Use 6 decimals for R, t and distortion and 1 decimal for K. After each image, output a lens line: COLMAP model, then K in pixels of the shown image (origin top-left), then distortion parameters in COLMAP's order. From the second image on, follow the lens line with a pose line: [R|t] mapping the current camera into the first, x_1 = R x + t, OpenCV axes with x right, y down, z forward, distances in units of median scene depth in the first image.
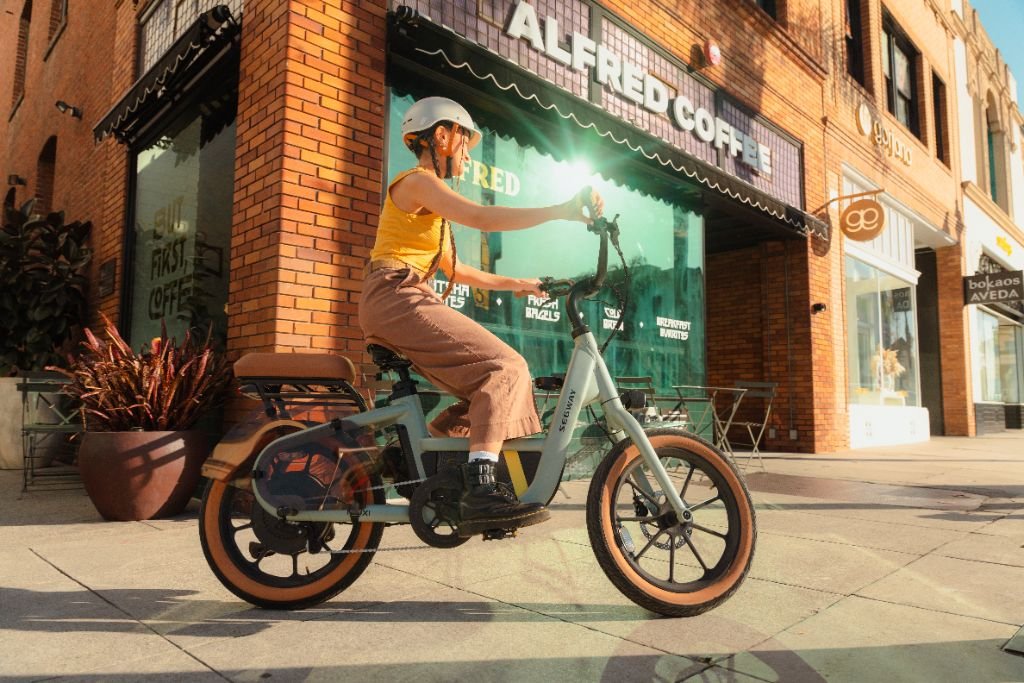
lens RADIAL K [[680.4, 0, 511.4], [0, 680.4, 343.9], [0, 0, 1]] dist [0.000624, -0.008685]
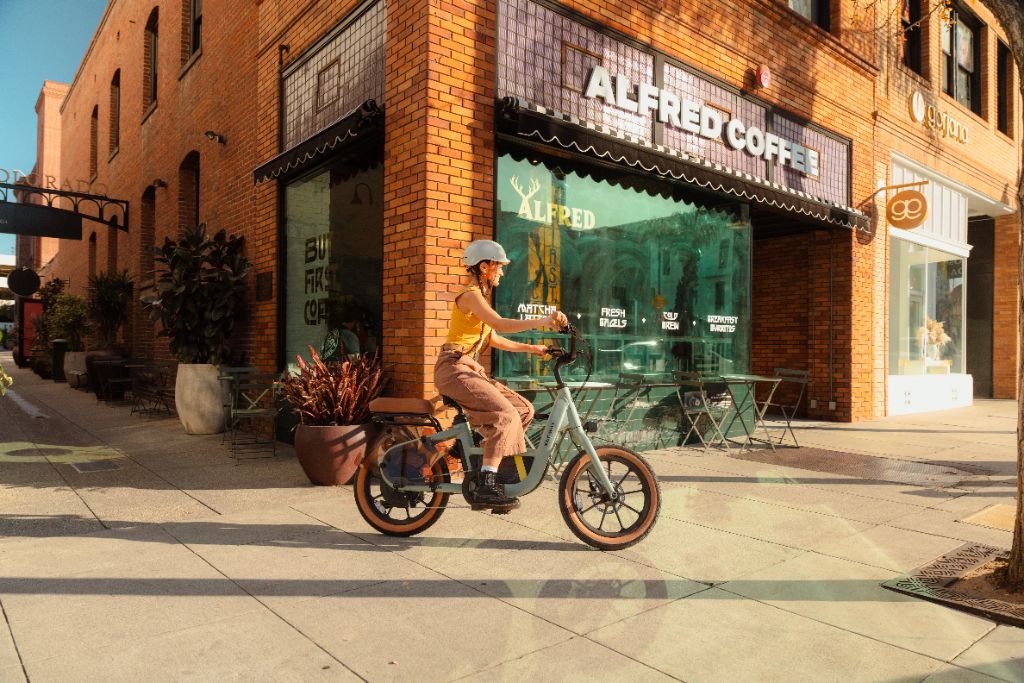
lens RADIAL K [[680.9, 0, 511.9], [0, 680.9, 344.8], [0, 0, 1]] dist [0.005742, -0.006579]
pose [[0.996155, 0.000932, -0.087608, -0.023634], [0.006721, 0.996184, 0.087023, -0.090308], [0.087355, -0.087277, 0.992347, -0.214406]]
